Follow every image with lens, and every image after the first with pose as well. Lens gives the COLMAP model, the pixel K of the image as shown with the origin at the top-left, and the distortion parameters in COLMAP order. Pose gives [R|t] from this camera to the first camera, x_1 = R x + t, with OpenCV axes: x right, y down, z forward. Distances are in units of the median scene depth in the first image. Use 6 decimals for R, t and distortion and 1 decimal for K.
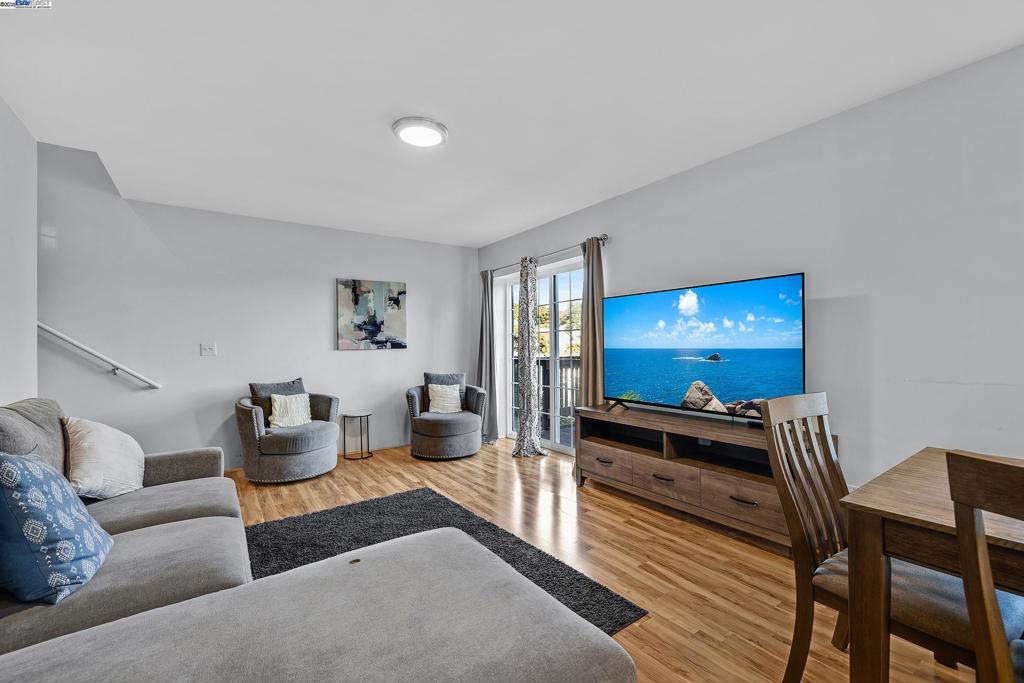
lens RADIAL K [[430.8, 0, 512.0], [0, 430.8, 341.5], [0, 0, 1]] dist [-0.000722, -0.000107]
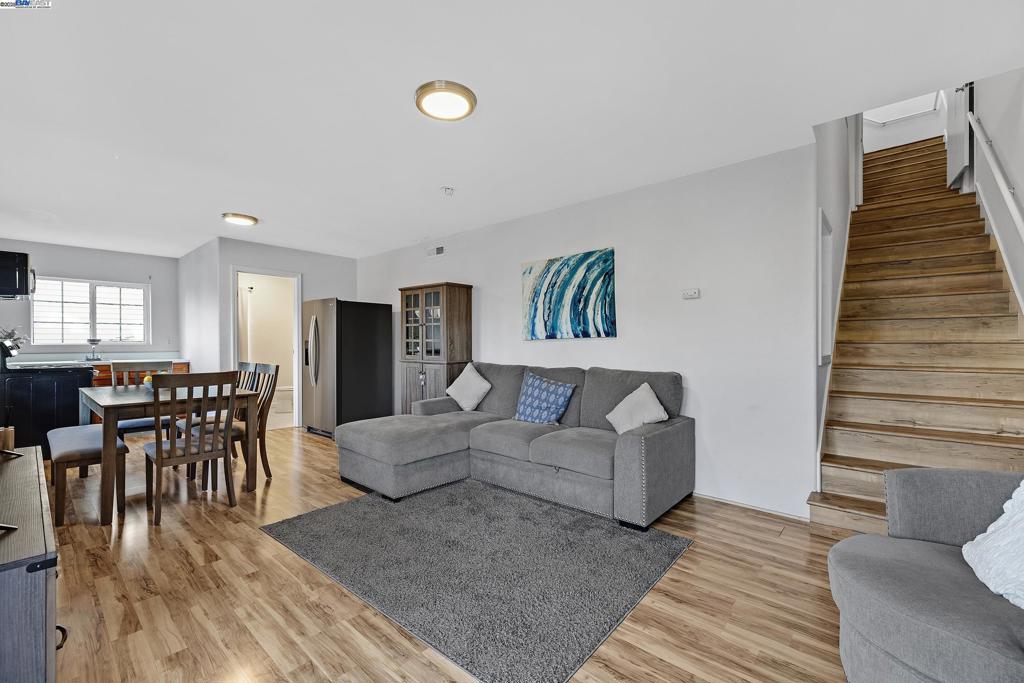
lens RADIAL K [[430.8, 0, 512.0], [0, 430.8, 341.5], [0, 0, 1]] dist [-0.000722, -0.000107]
pose [[-0.973201, 0.012817, -0.229597, -0.121523], [0.014657, 0.999873, -0.006310, 0.017030], [0.229487, -0.009507, -0.973265, 1.705548]]
